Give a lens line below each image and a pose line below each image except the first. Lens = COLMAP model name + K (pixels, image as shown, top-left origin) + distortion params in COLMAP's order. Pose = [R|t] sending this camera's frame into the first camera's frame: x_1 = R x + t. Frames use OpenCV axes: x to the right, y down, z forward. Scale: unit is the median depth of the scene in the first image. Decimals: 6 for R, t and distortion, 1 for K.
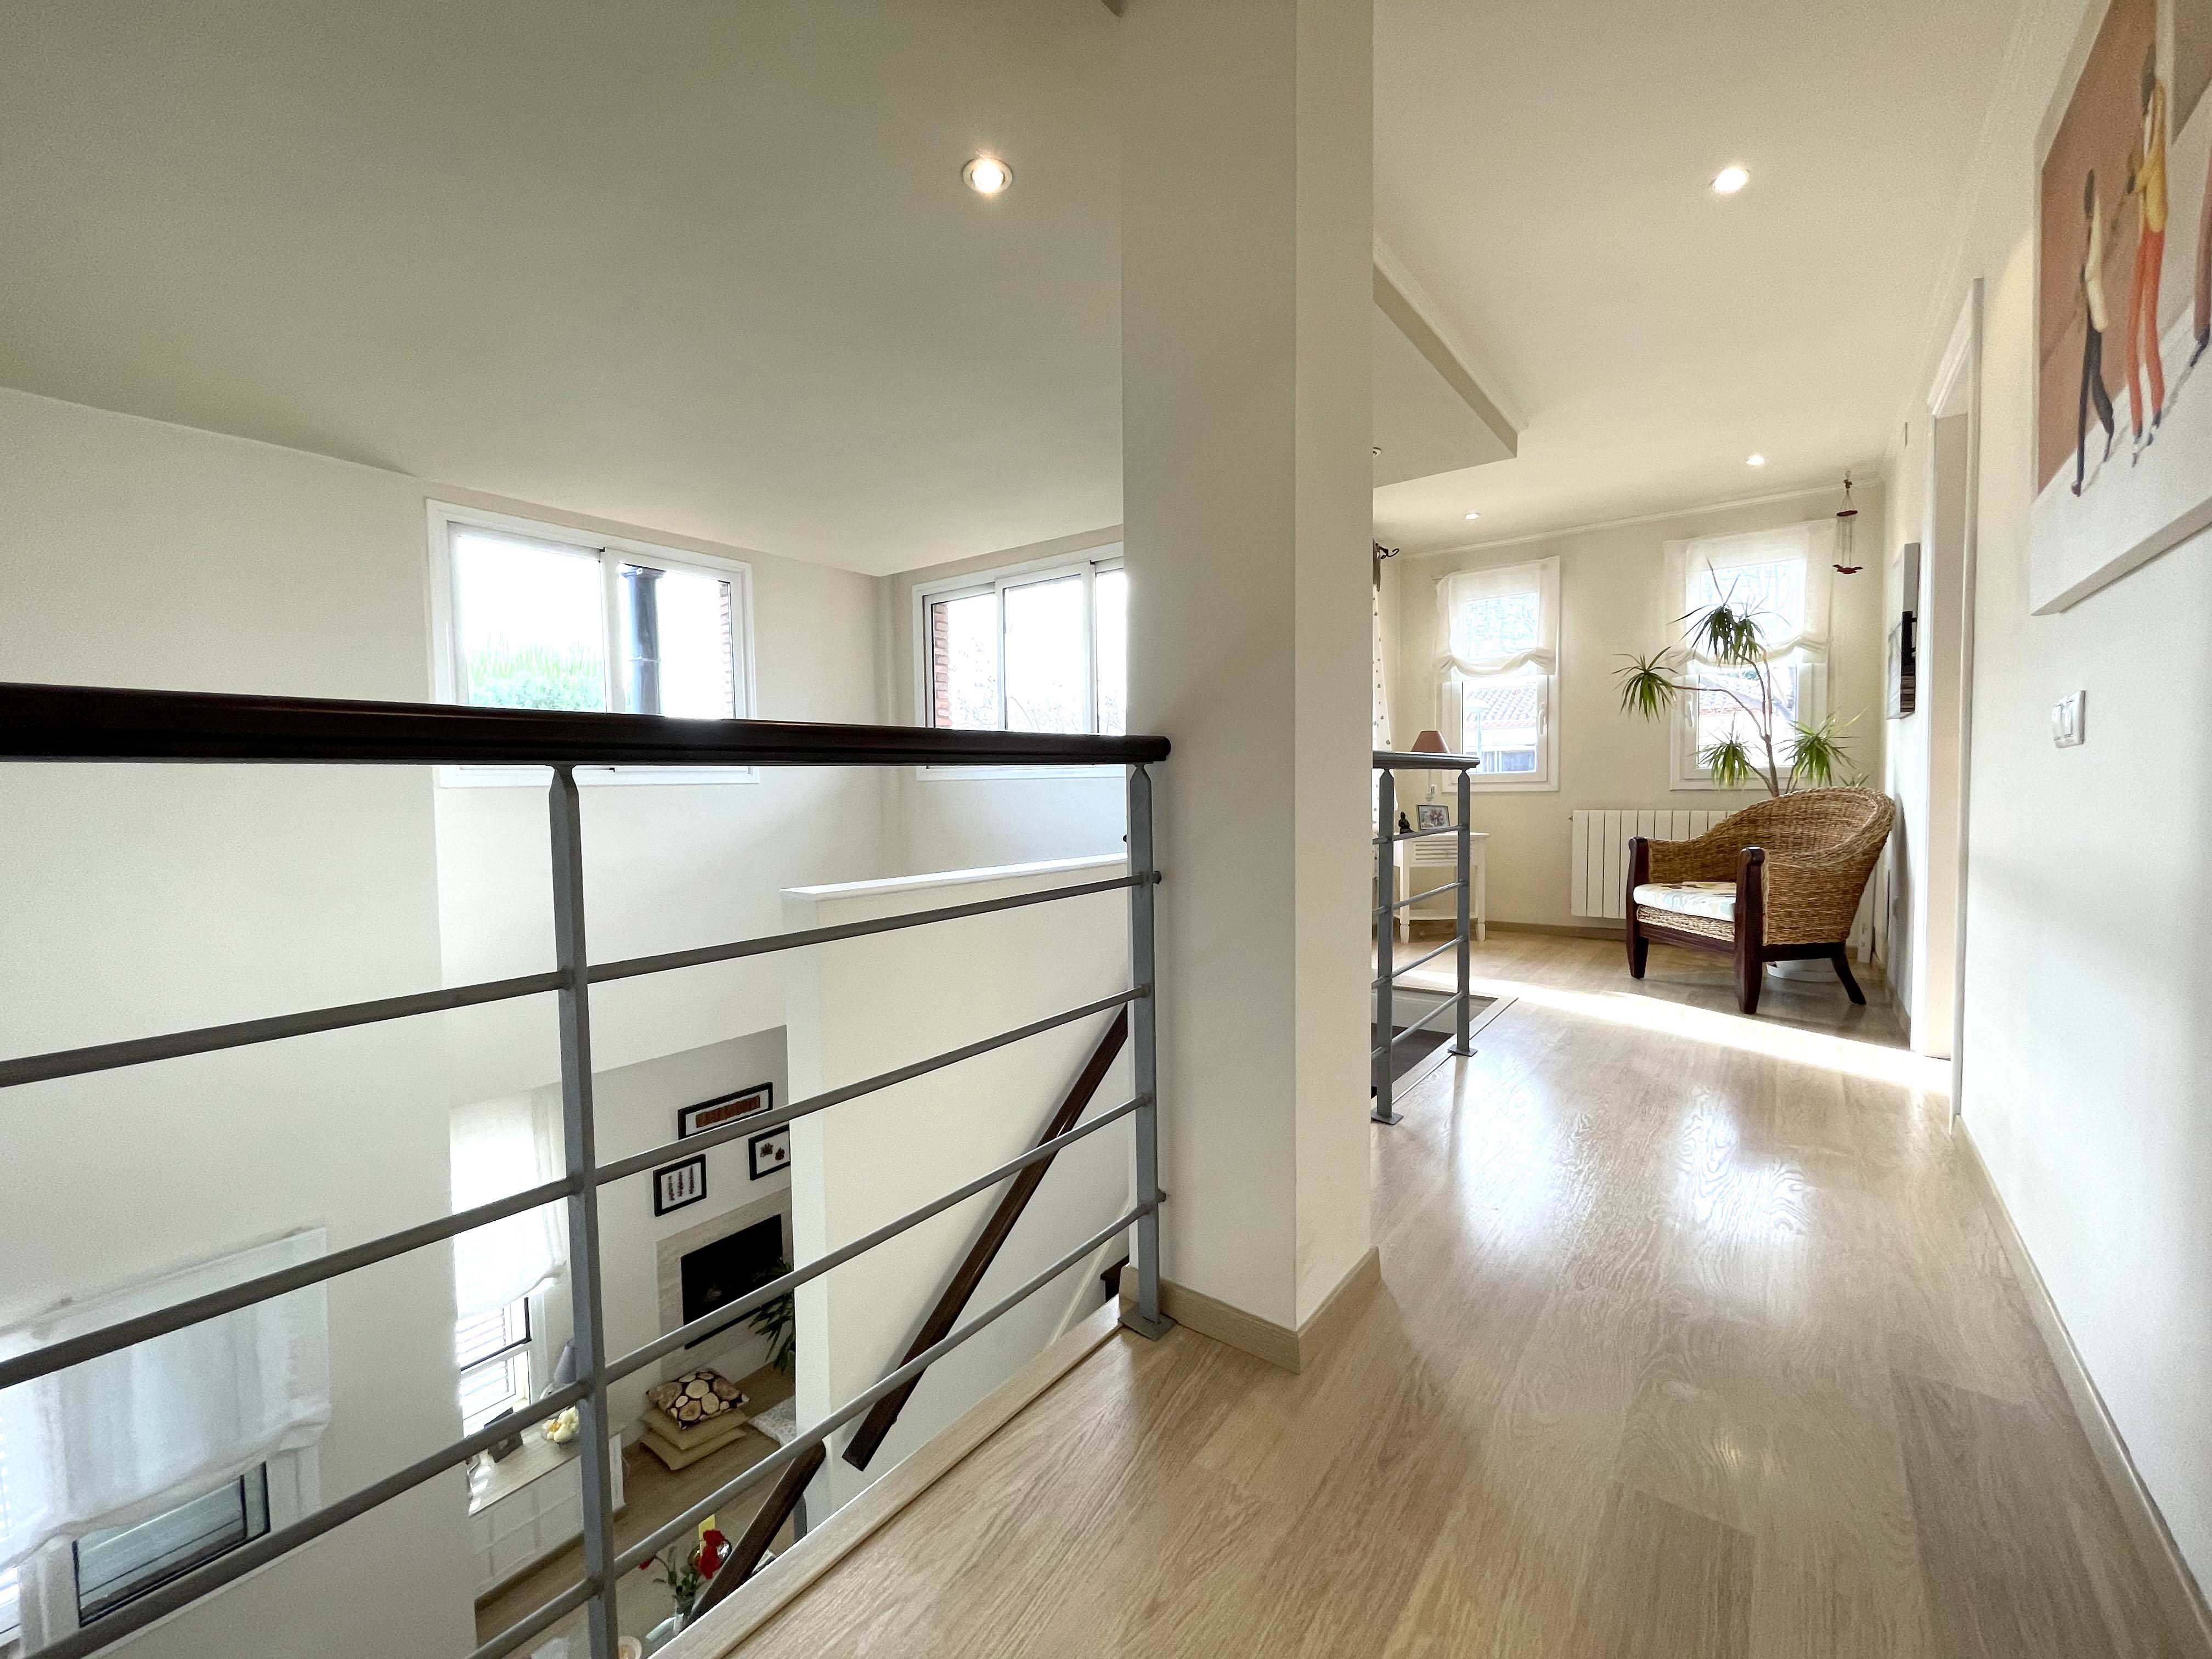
lens RADIAL K [[909.1, 0, 1106.0], [0, 909.1, 829.5], [0, 0, 1]] dist [0.003328, 0.000718]
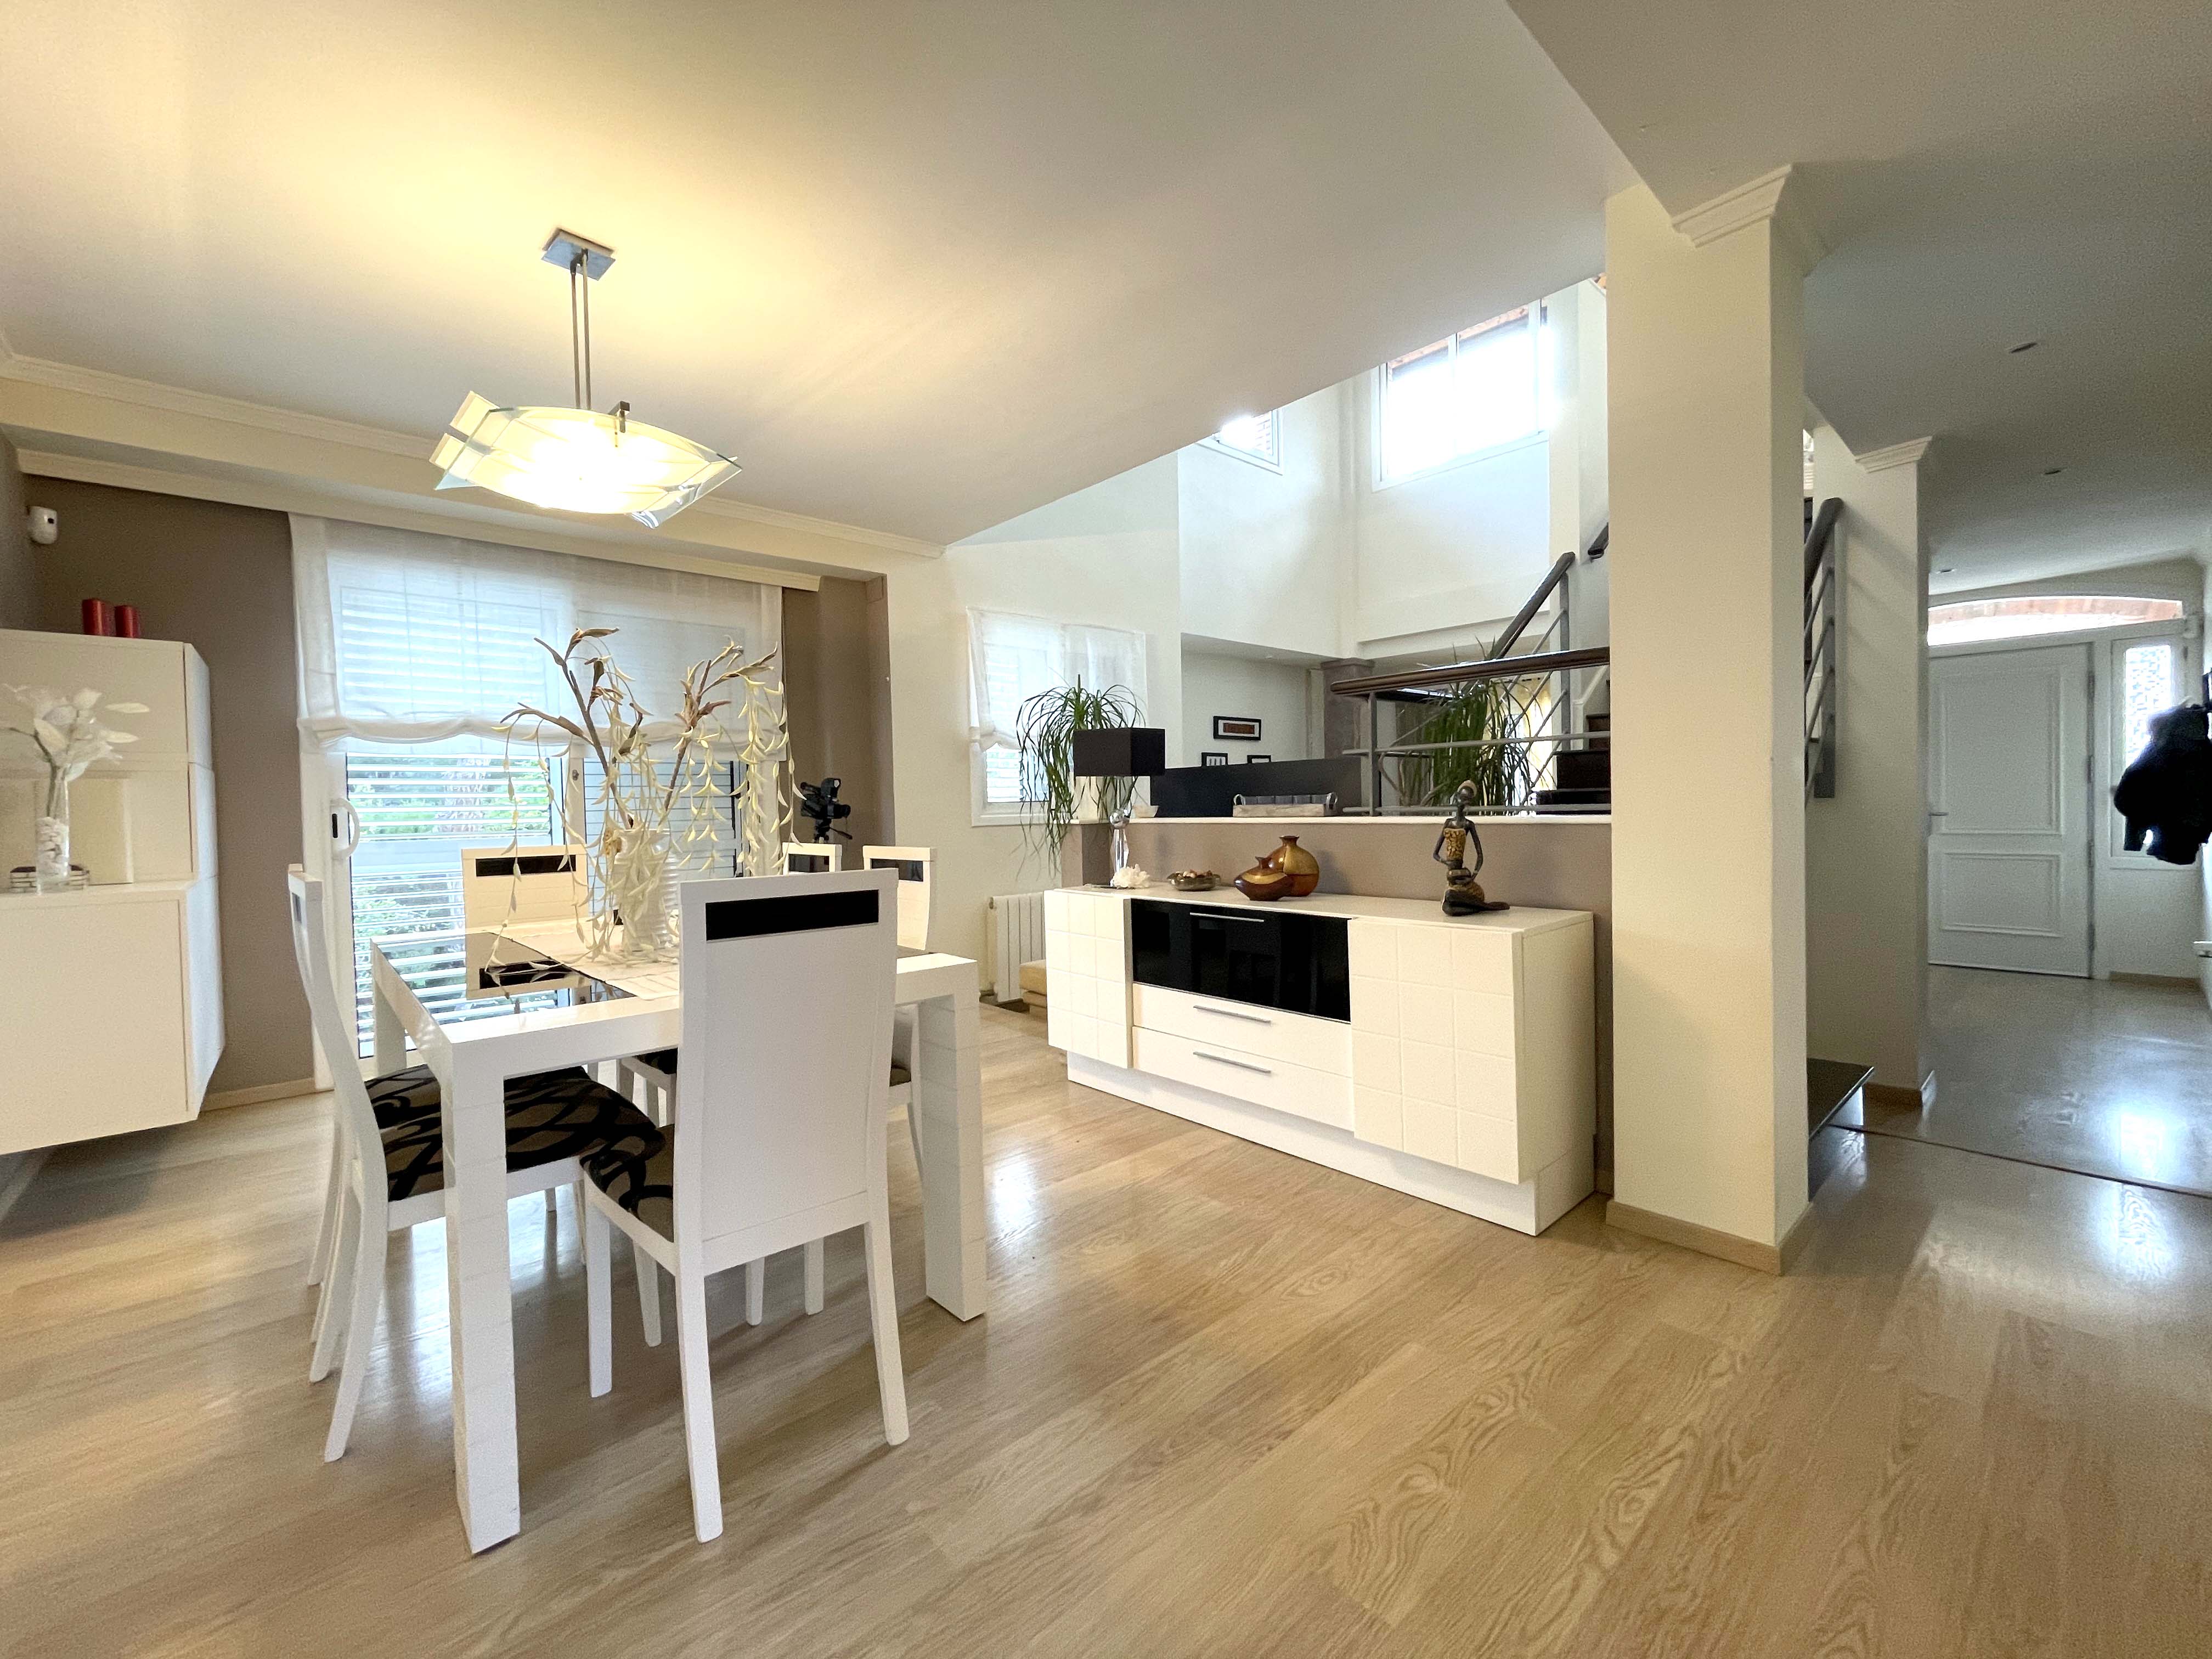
lens RADIAL K [[909.1, 0, 1106.0], [0, 909.1, 829.5], [0, 0, 1]] dist [0.003328, 0.000718]
pose [[0.981207, -0.002925, -0.192936, -0.355272], [-0.003069, 0.999522, -0.030759, 0.525740], [0.192934, 0.030773, 0.980729, -0.435423]]
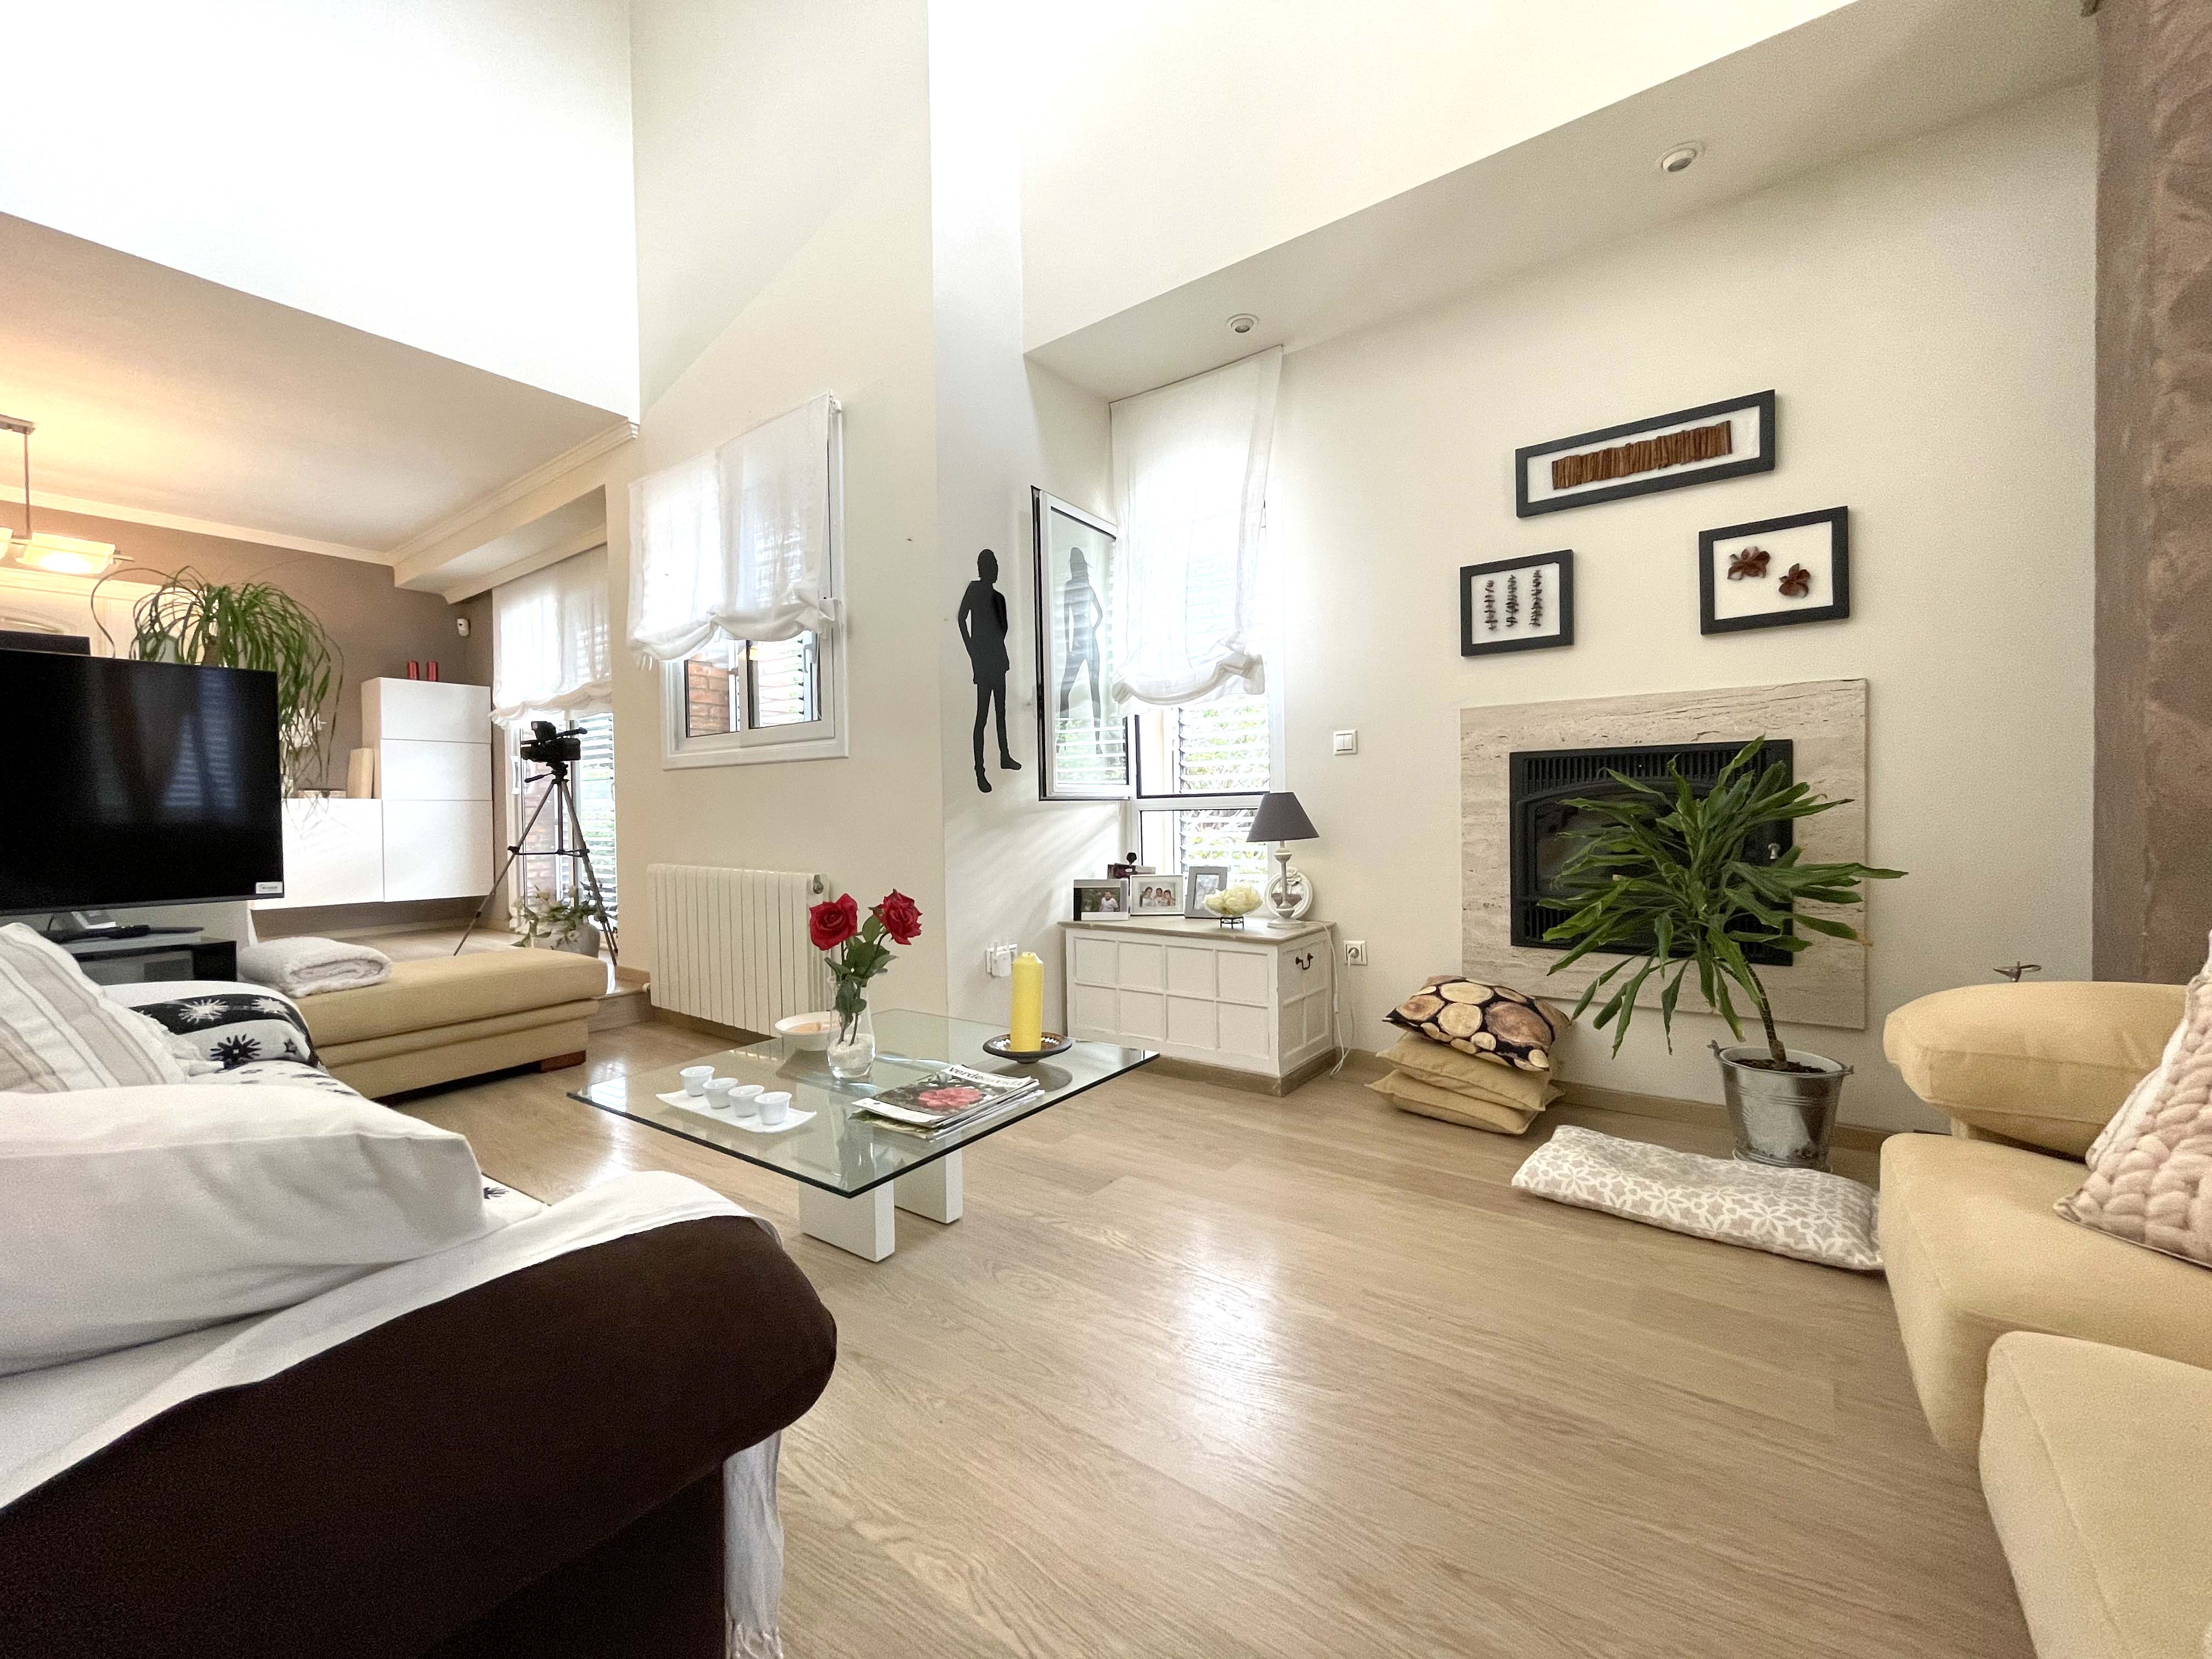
lens RADIAL K [[904.0, 0, 1106.0], [0, 904.0, 829.5], [0, 0, 1]] dist [0.000727, 0.000211]
pose [[-0.004244, 0.032101, -0.999476, 0.028893], [-0.045653, 0.998436, 0.032262, 0.500749], [0.998948, 0.045766, -0.002772, 0.775620]]
